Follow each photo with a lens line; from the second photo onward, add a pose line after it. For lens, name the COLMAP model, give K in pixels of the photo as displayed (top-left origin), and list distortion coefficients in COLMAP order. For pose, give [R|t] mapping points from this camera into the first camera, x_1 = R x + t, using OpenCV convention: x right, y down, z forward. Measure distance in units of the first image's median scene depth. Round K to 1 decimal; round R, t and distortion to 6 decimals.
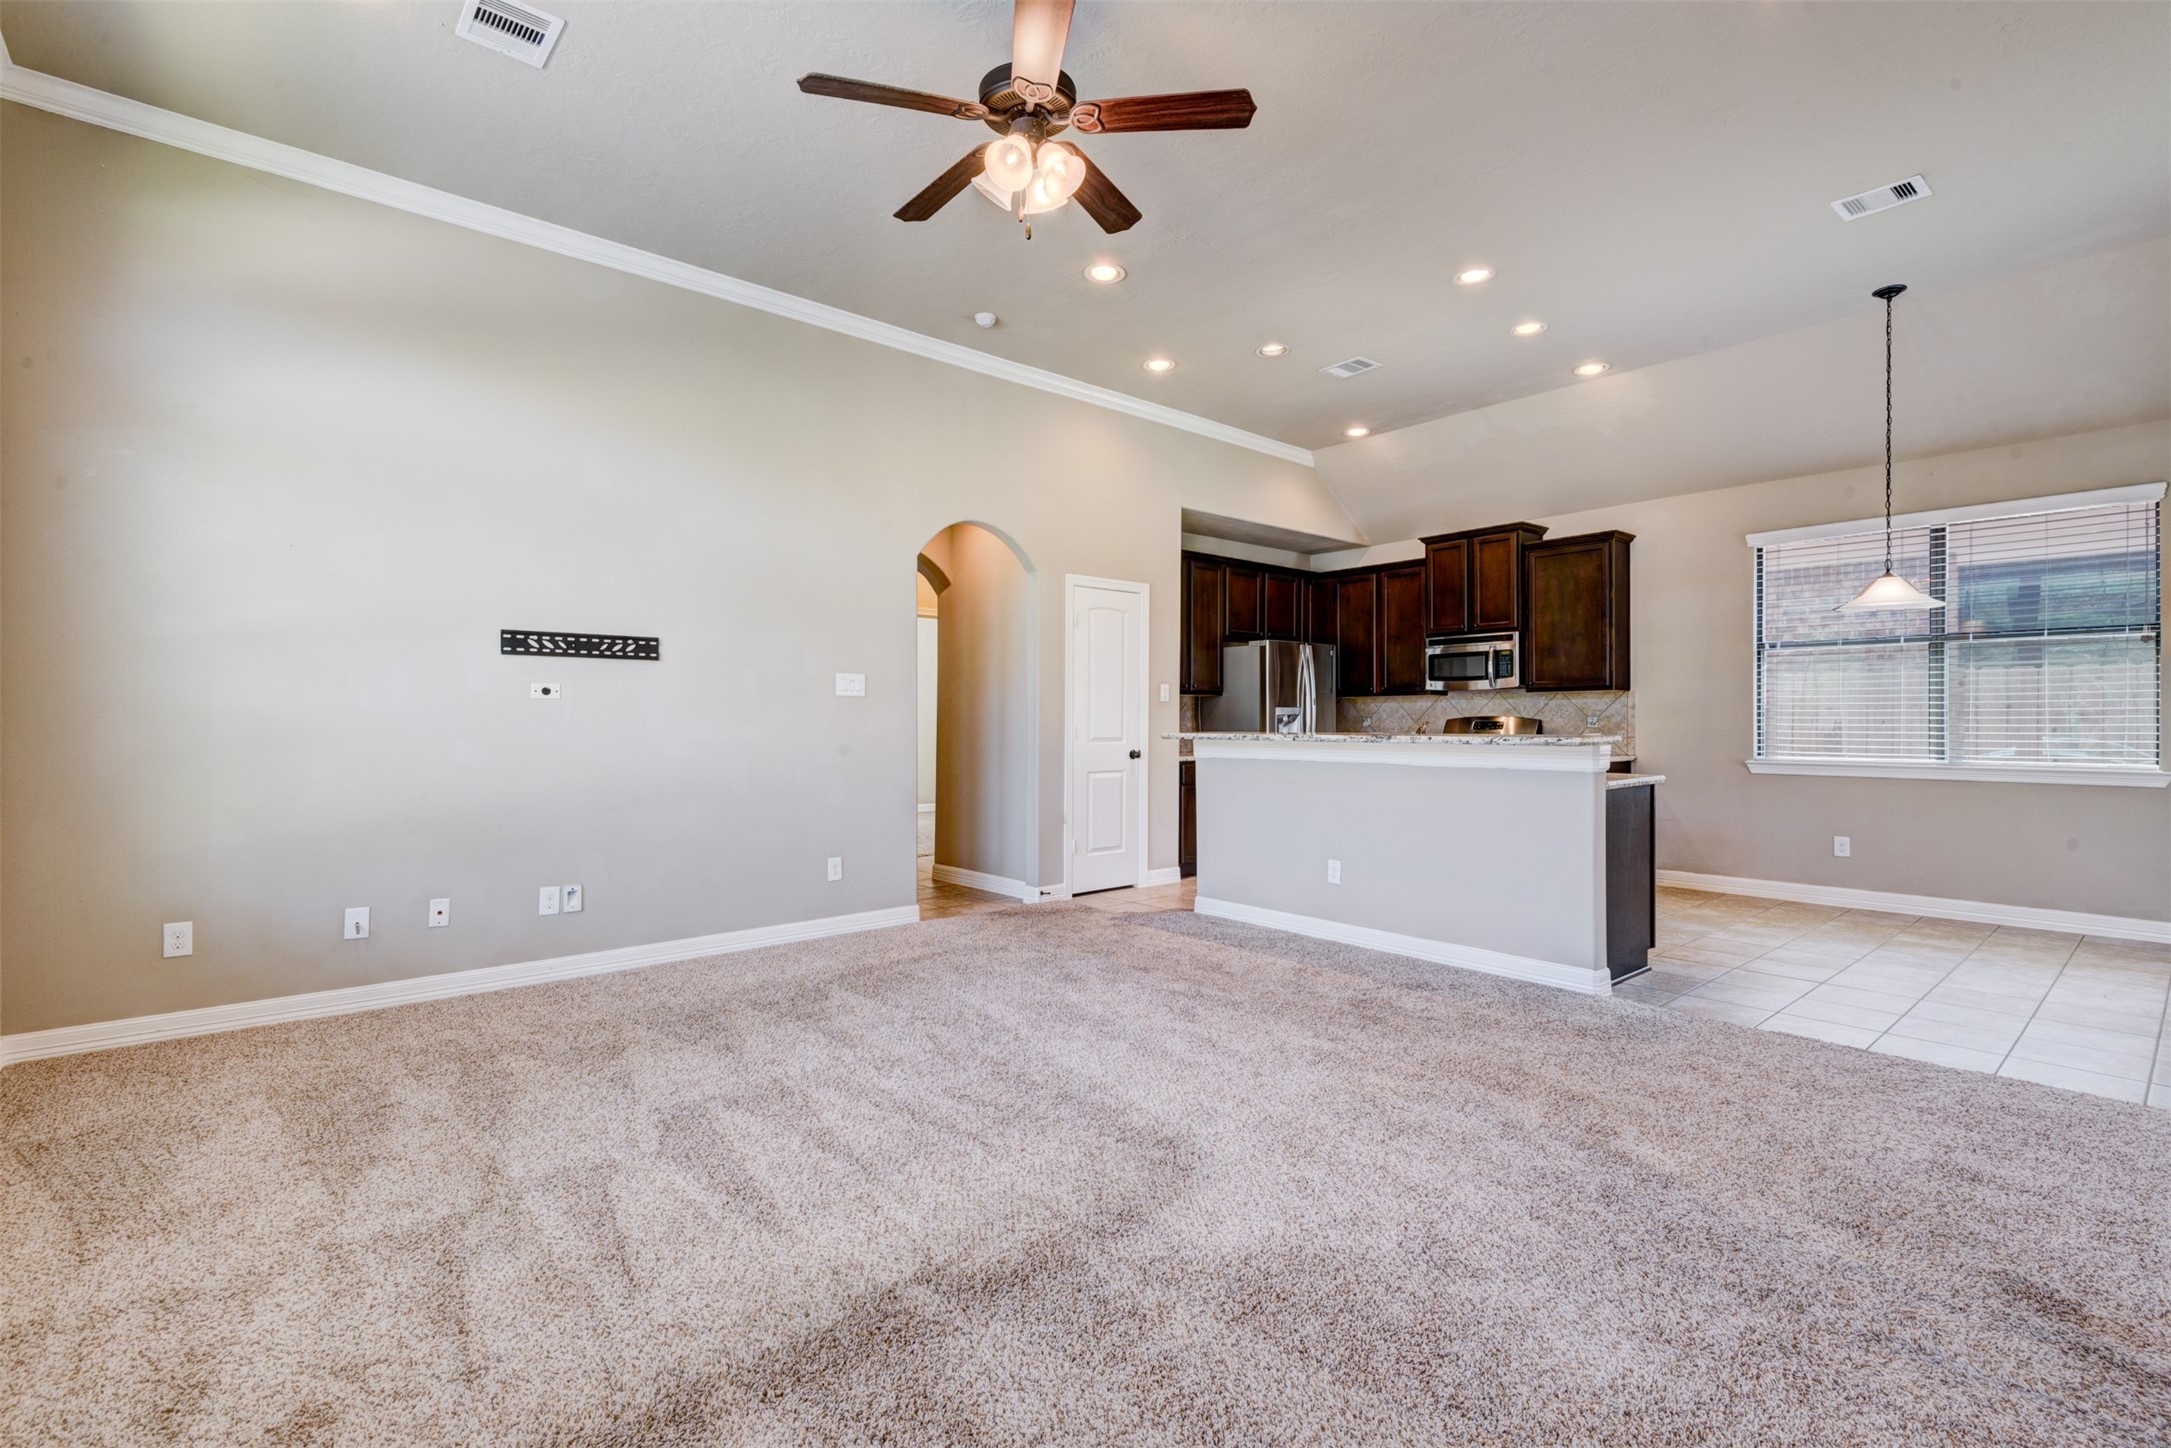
lens RADIAL K [[980.1, 0, 1073.9], [0, 980.1, 724.5], [0, 0, 1]] dist [0.007827, -0.004022]
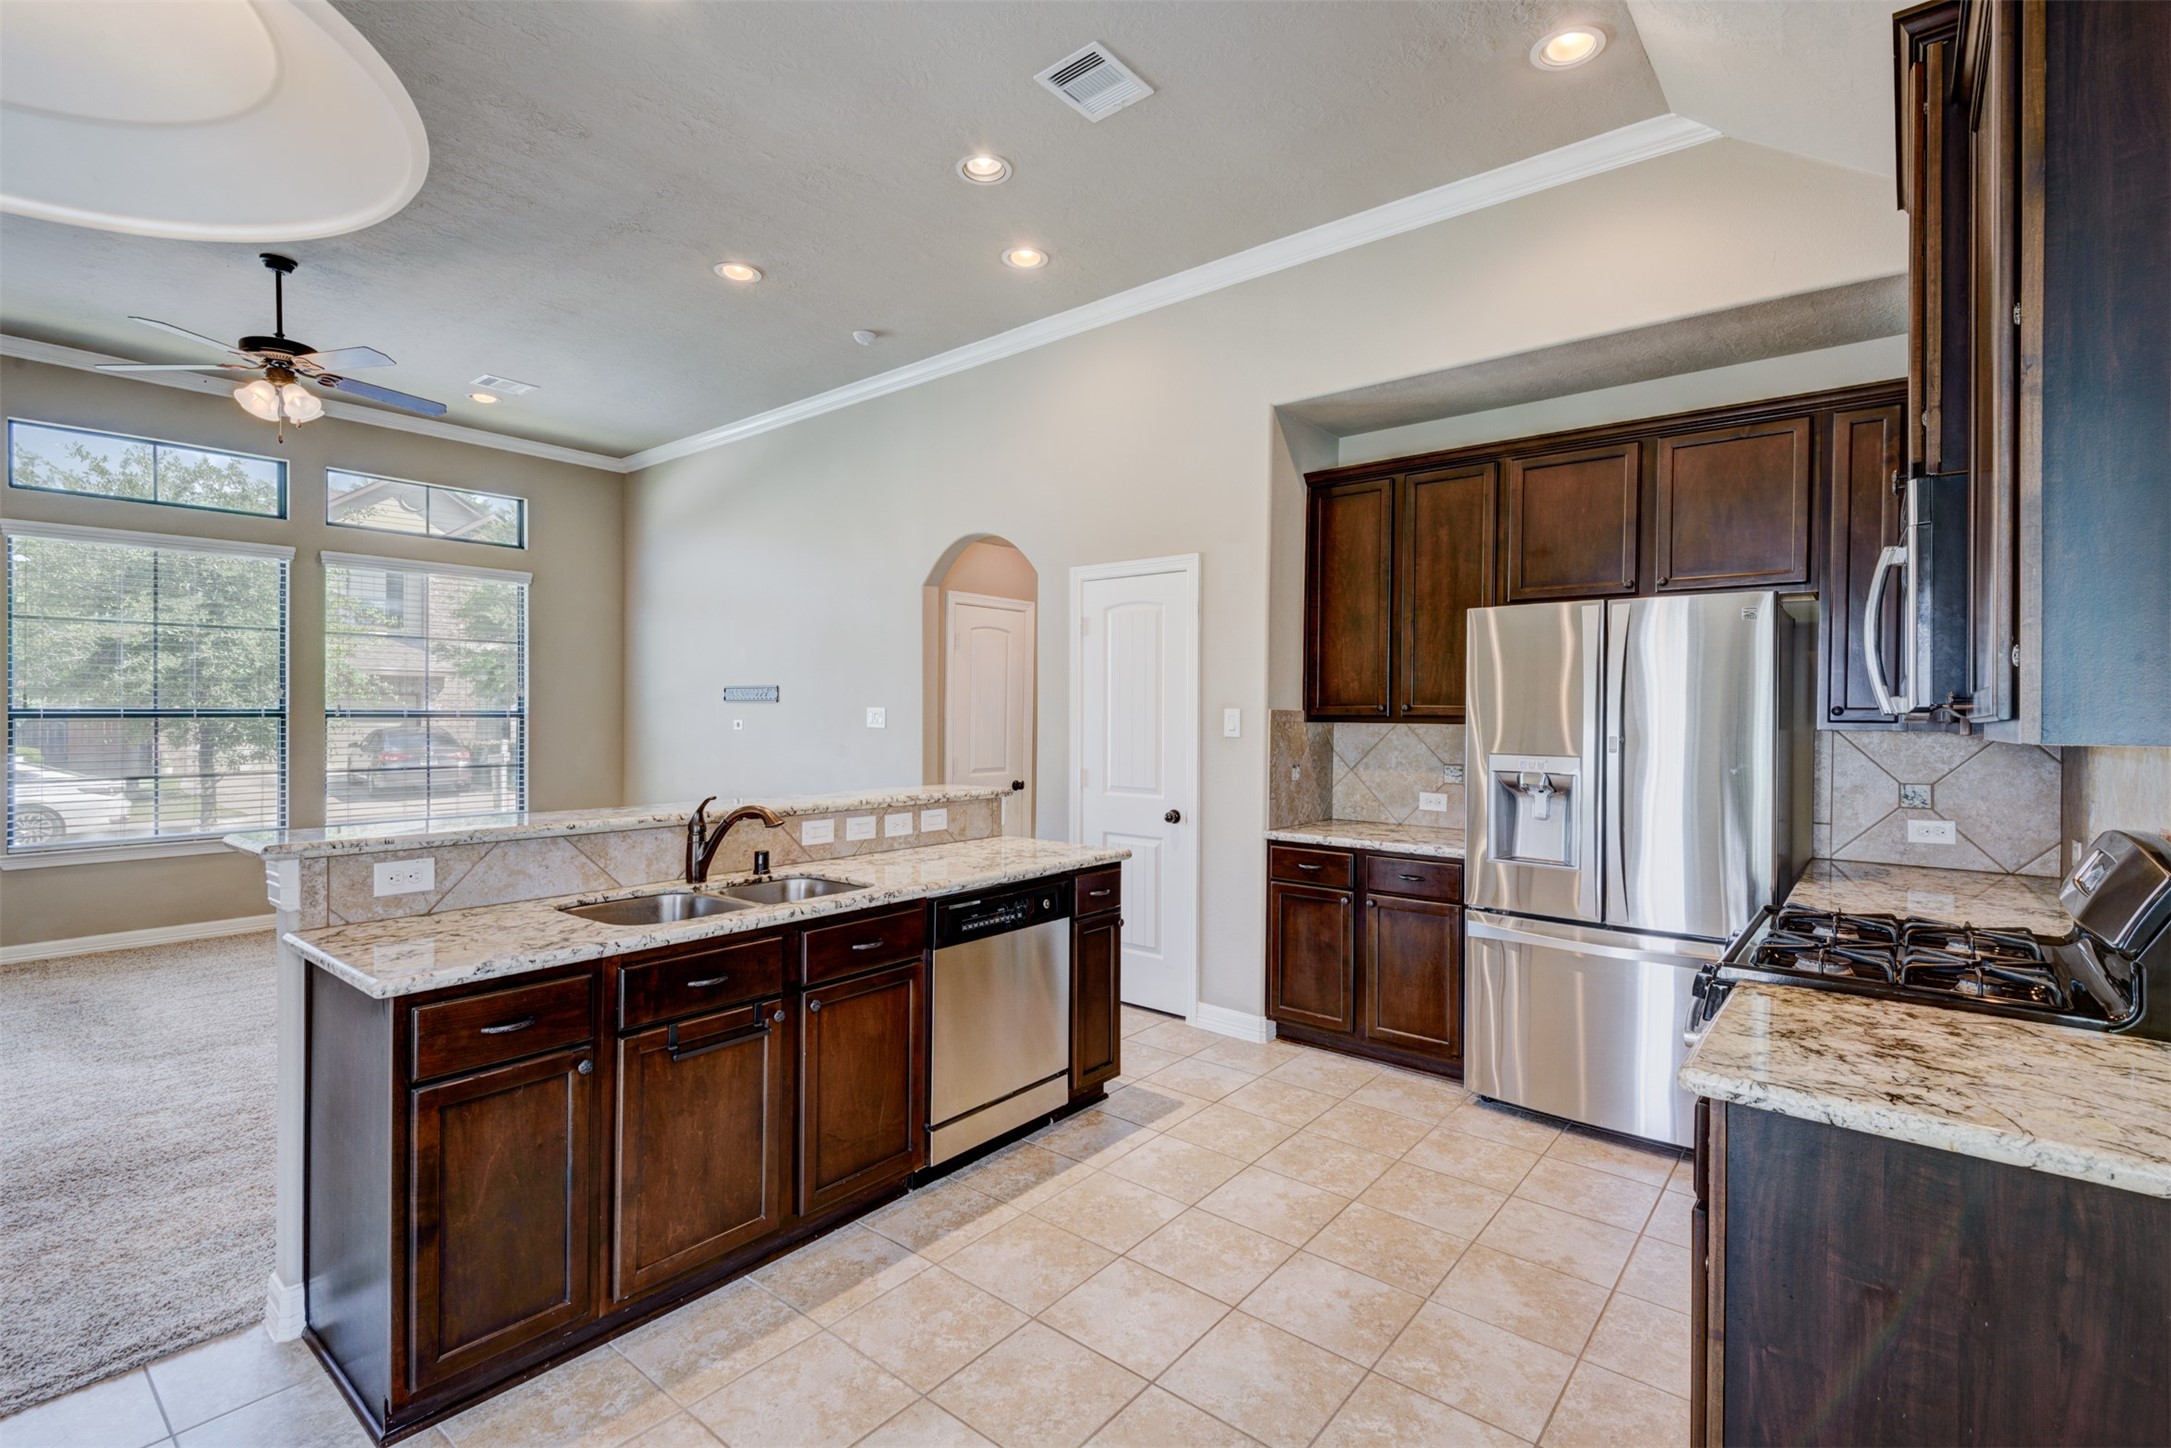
lens RADIAL K [[980.1, 0, 1094.6], [0, 980.1, 723.6], [0, 0, 1]] dist [0.007827, -0.004022]
pose [[0.184798, 0.013890, -0.982678, 0.656007], [-0.011564, 0.999862, 0.011958, -0.036909], [0.982708, 0.009154, 0.184933, 0.773072]]
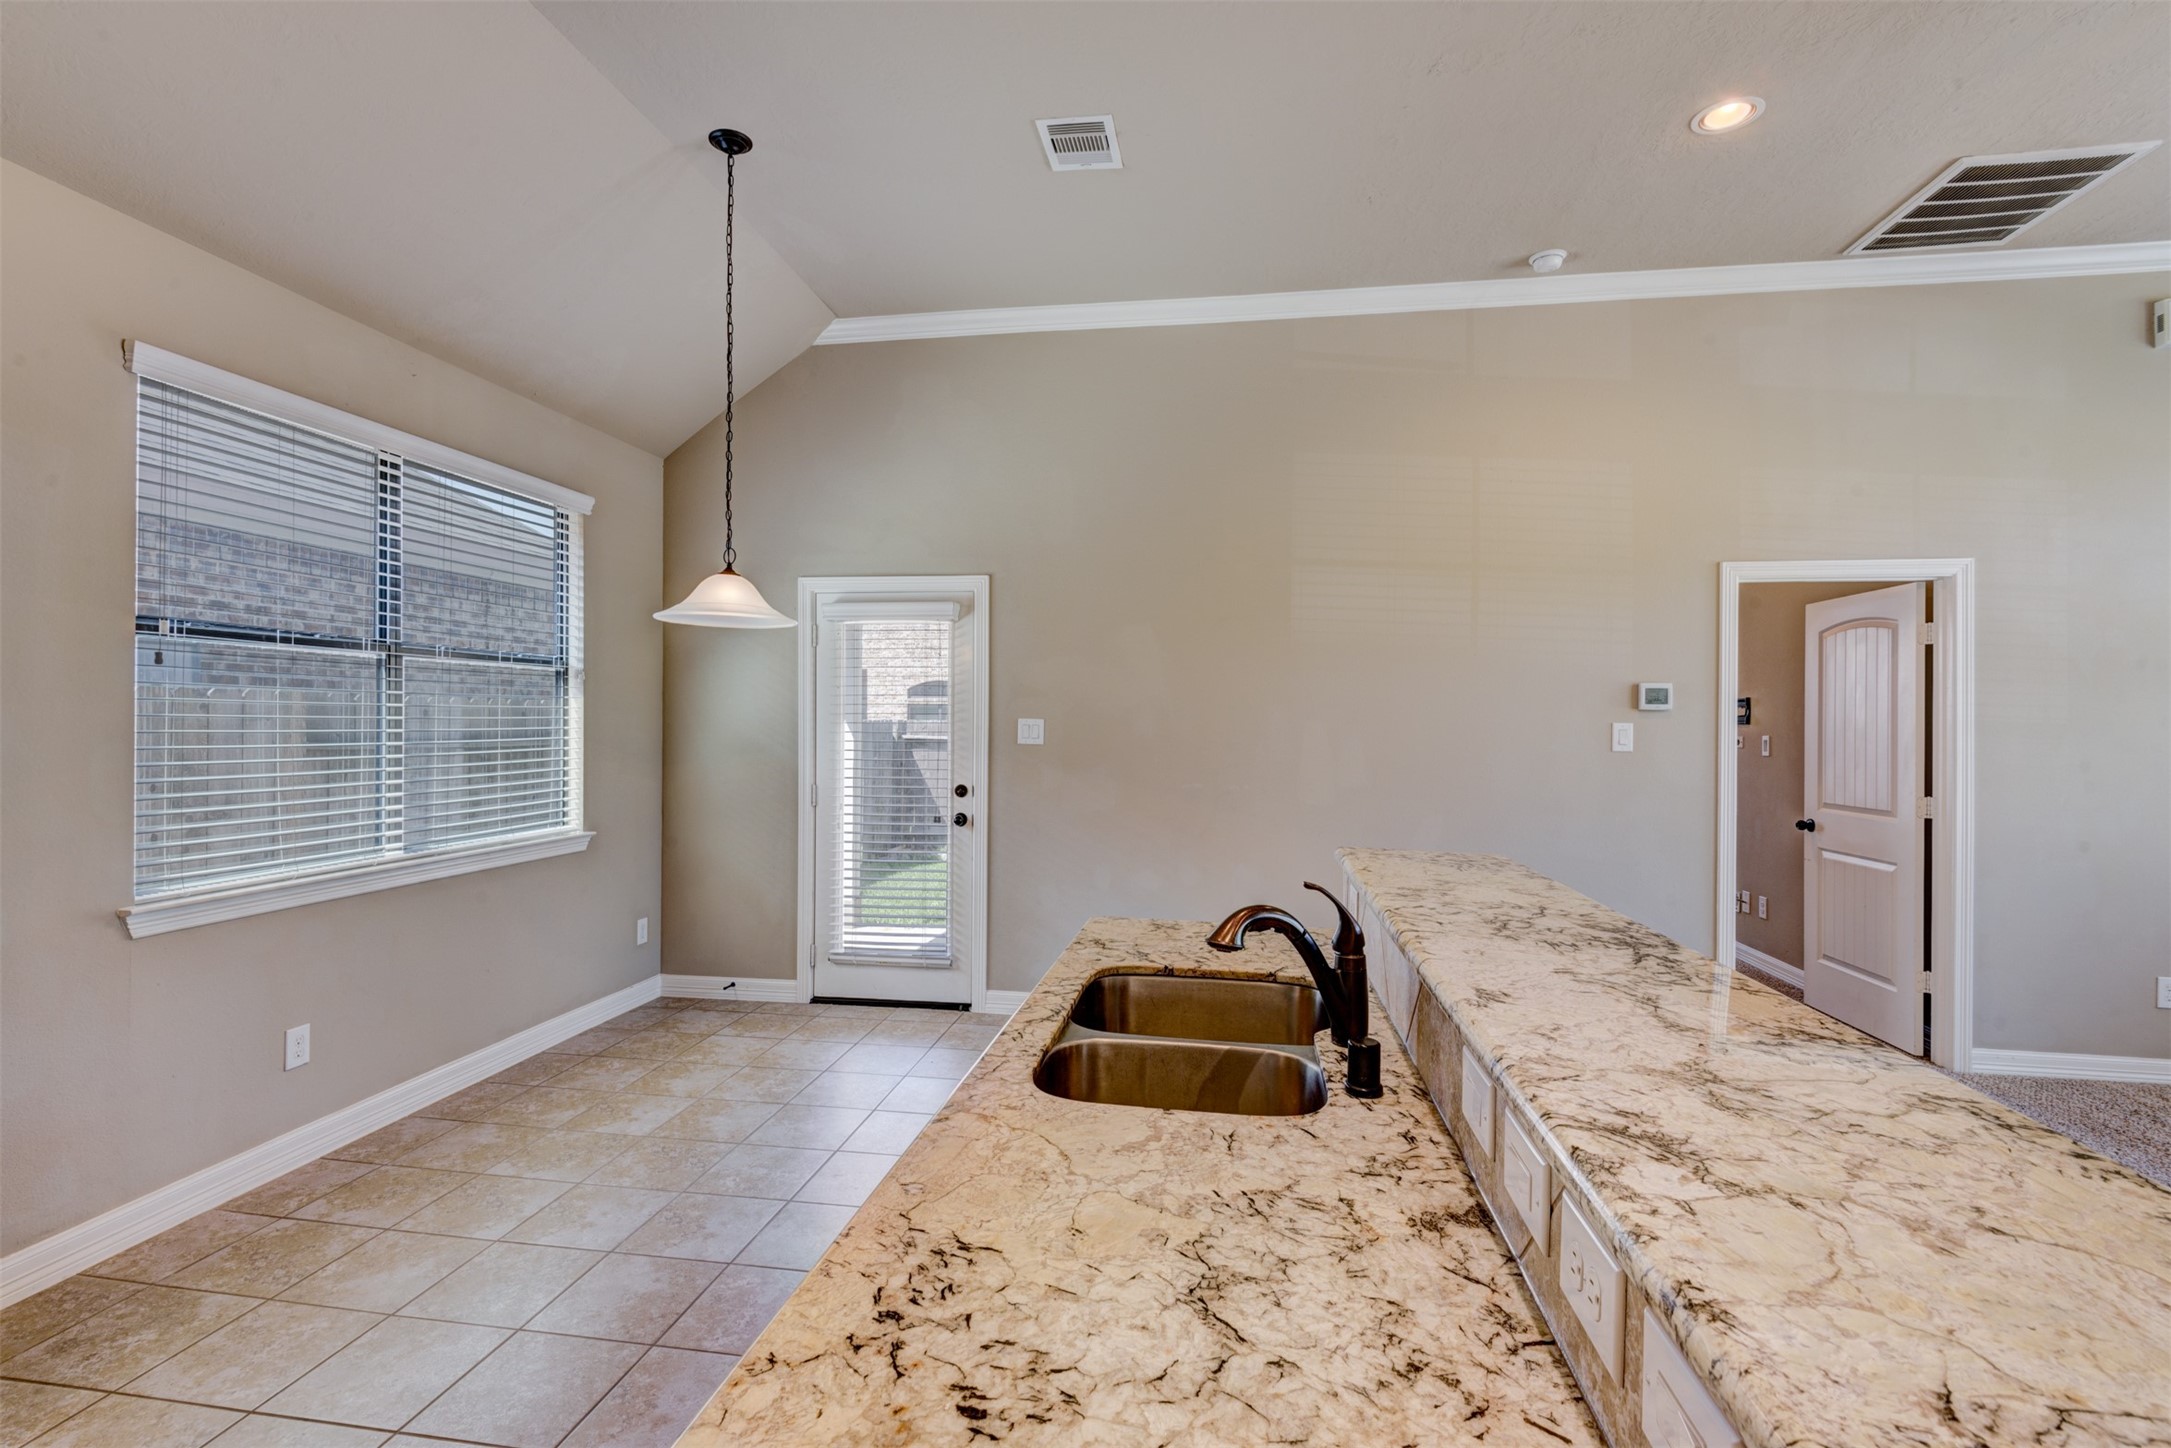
lens RADIAL K [[980.1, 0, 1085.4], [0, 980.1, 712.8], [0, 0, 1]] dist [0.007827, -0.004022]
pose [[-0.653251, 0.001552, 0.757140, 0.121407], [-0.007801, 0.999931, -0.008779, -0.036940], [-0.757101, -0.011641, -0.653194, 0.870765]]
